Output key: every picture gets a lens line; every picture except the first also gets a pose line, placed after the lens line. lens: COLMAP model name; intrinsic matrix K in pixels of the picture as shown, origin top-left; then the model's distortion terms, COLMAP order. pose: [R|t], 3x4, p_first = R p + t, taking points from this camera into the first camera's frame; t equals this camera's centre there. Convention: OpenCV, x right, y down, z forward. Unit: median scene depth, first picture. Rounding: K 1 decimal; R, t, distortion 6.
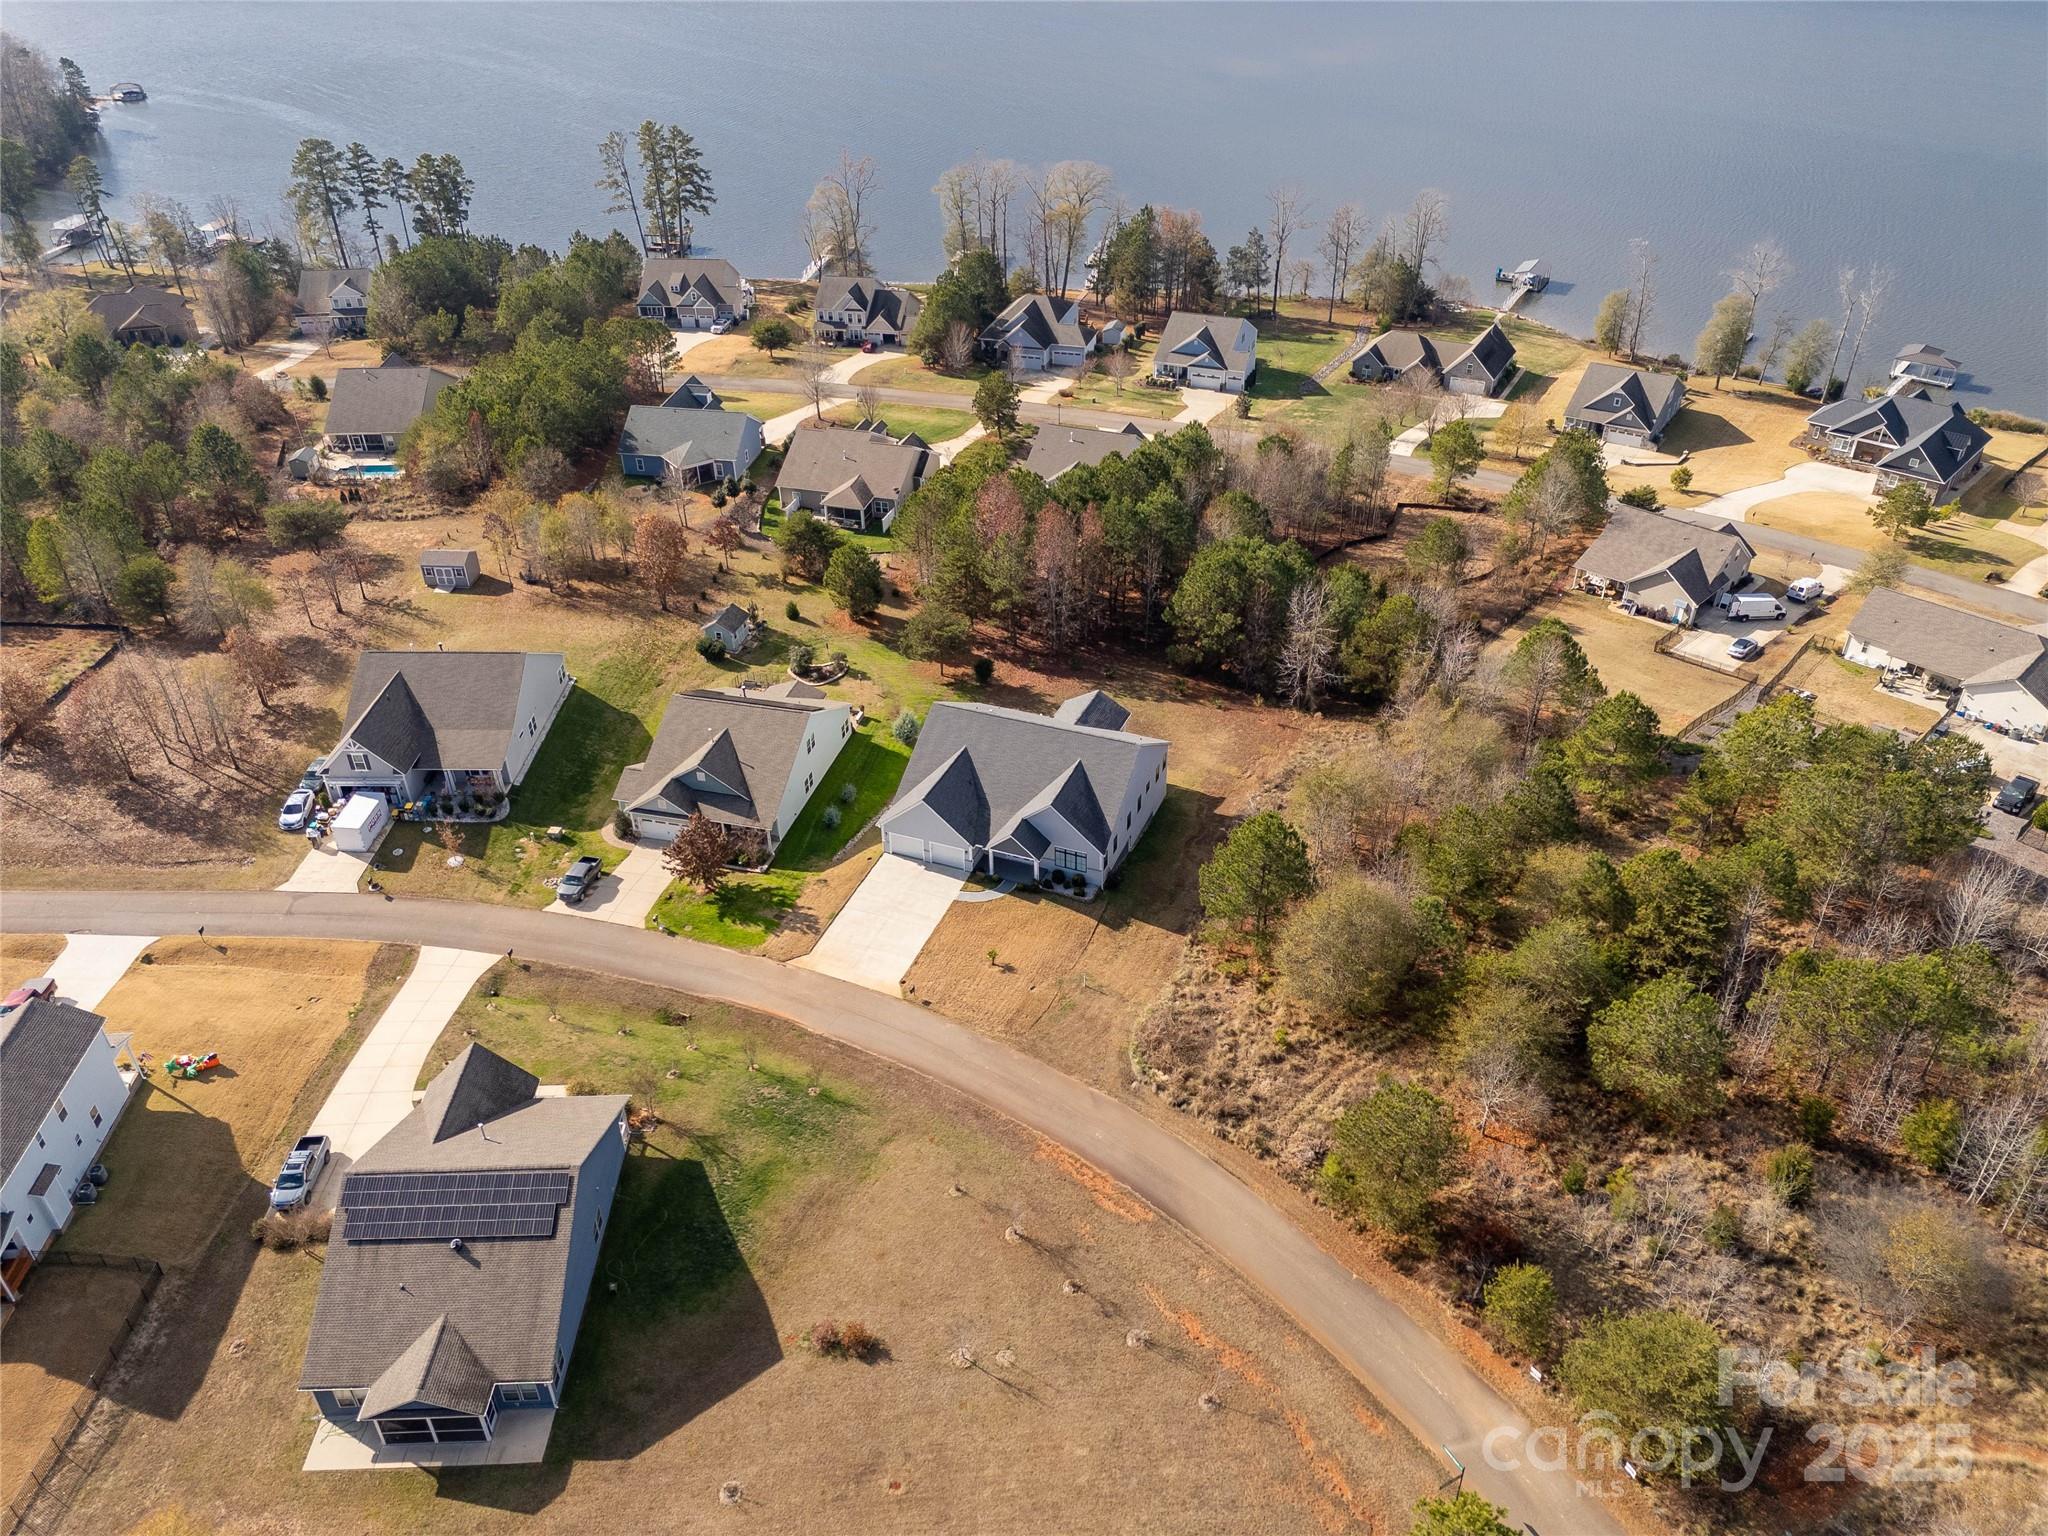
lens RADIAL K [[1469.6, 0, 1019.7], [0, 1469.6, 810.1], [0, 0, 1]] dist [0.068975, -0.007354]
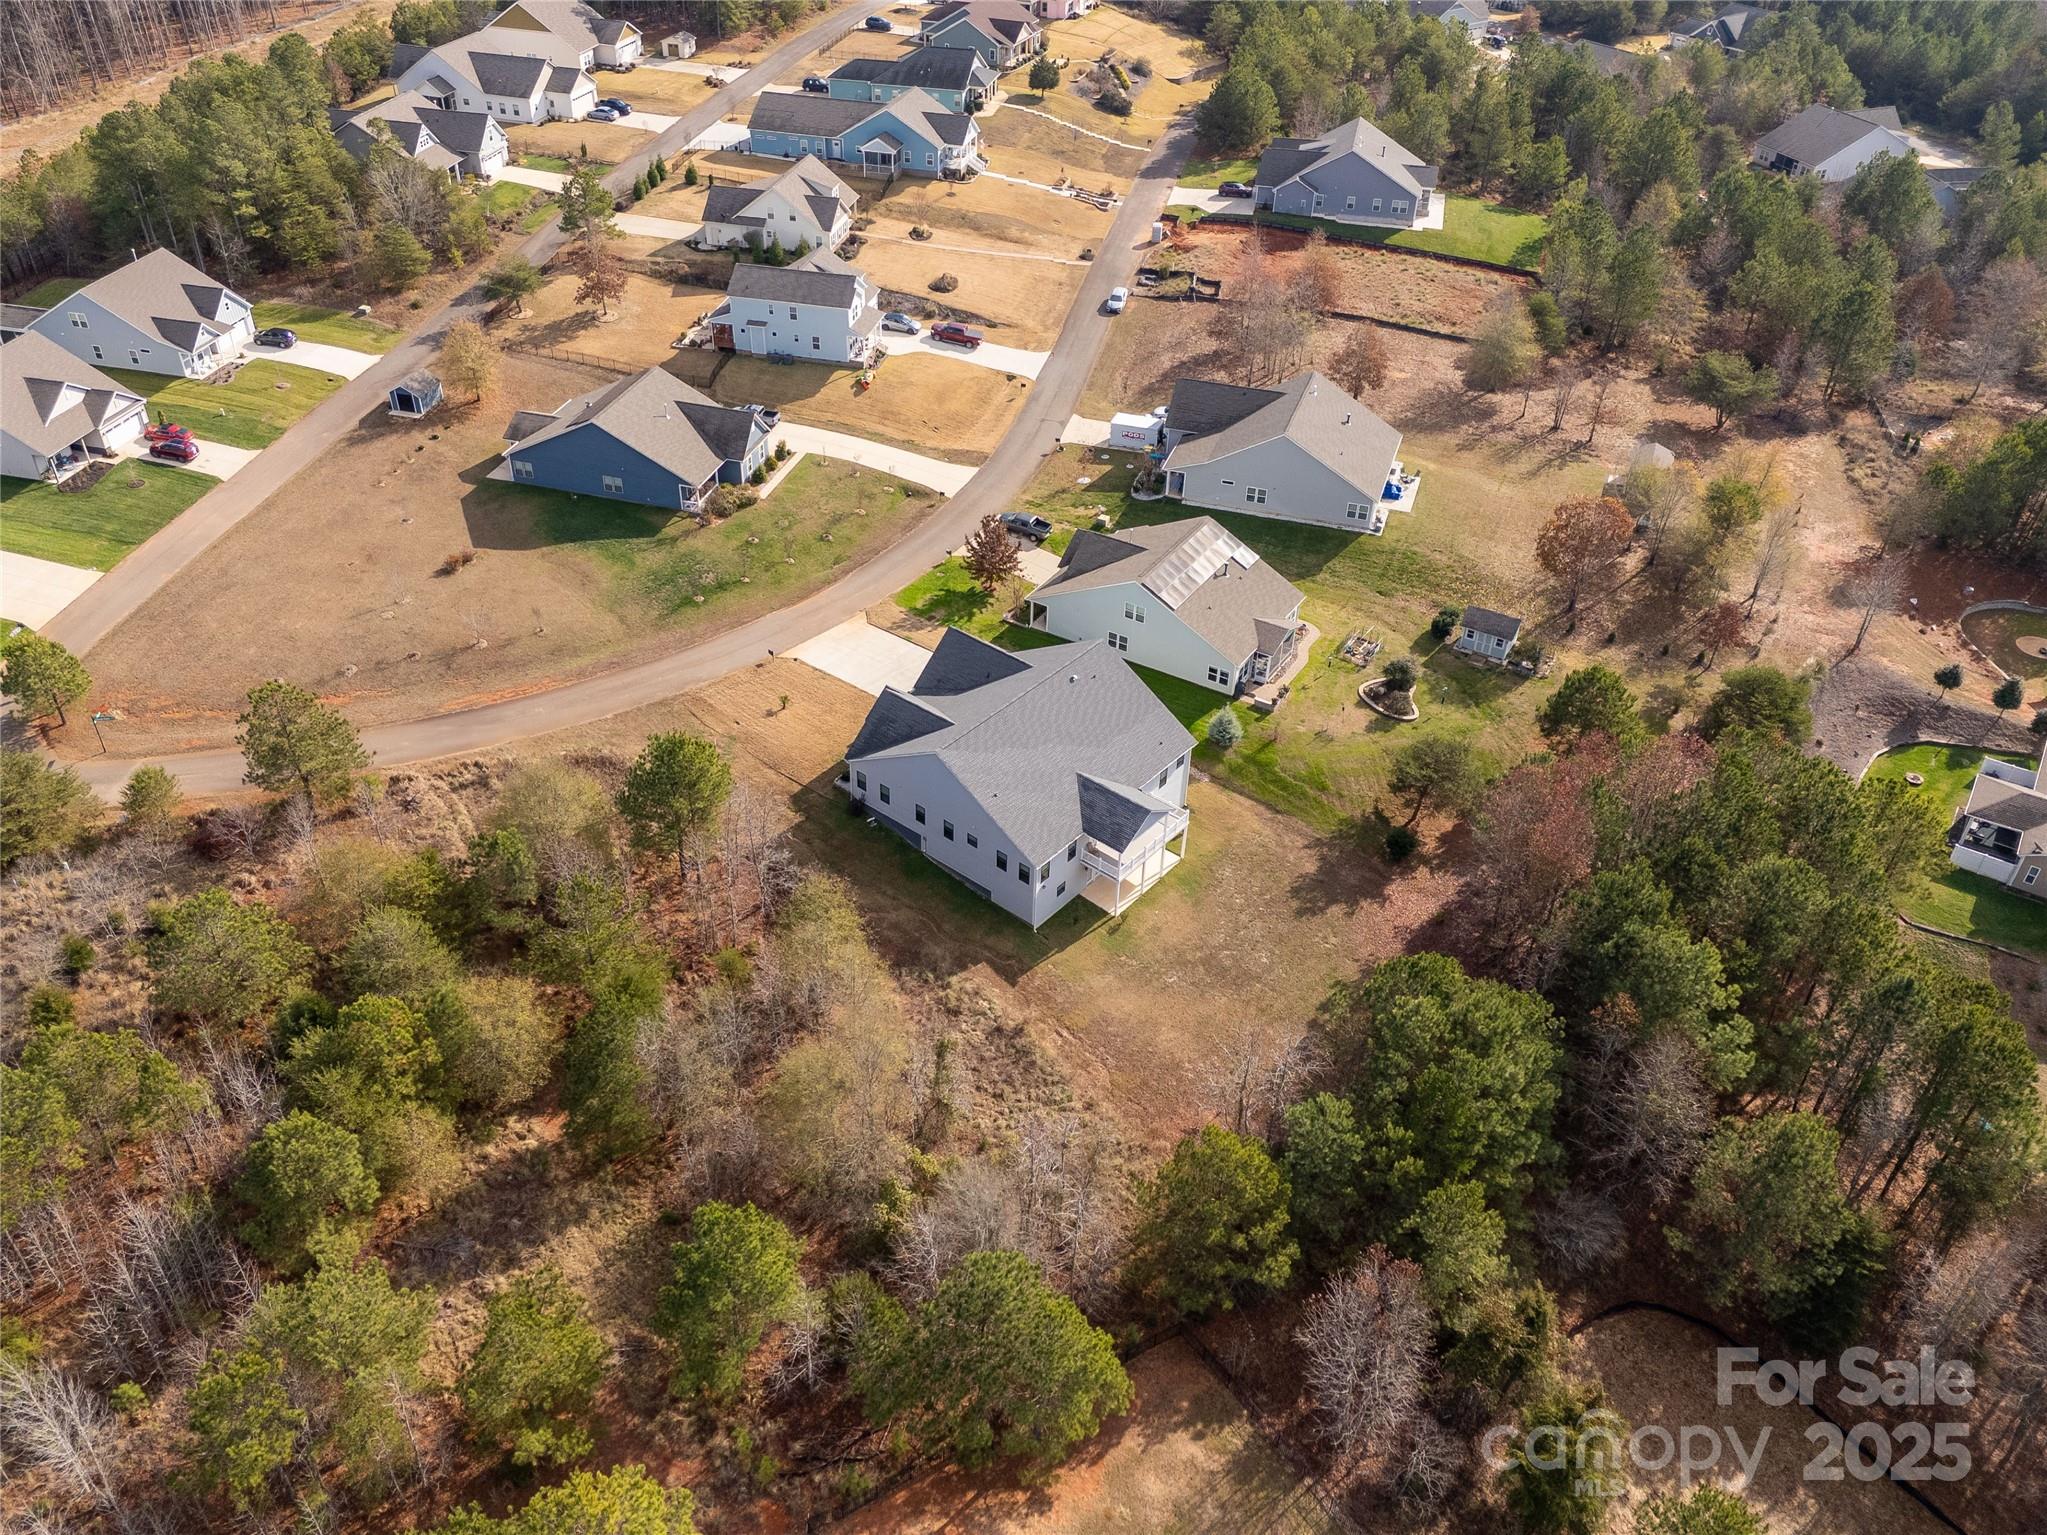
lens RADIAL K [[1524.8, 0, 974.0], [0, 1524.8, 767.5], [0, 0, 1]] dist [0.132673, -0.000097]
pose [[-0.309155, 0.588552, -0.747014, 0.601840], [-0.566990, 0.516556, 0.641632, -0.501837], [0.763509, 0.621913, 0.174007, 0.736226]]
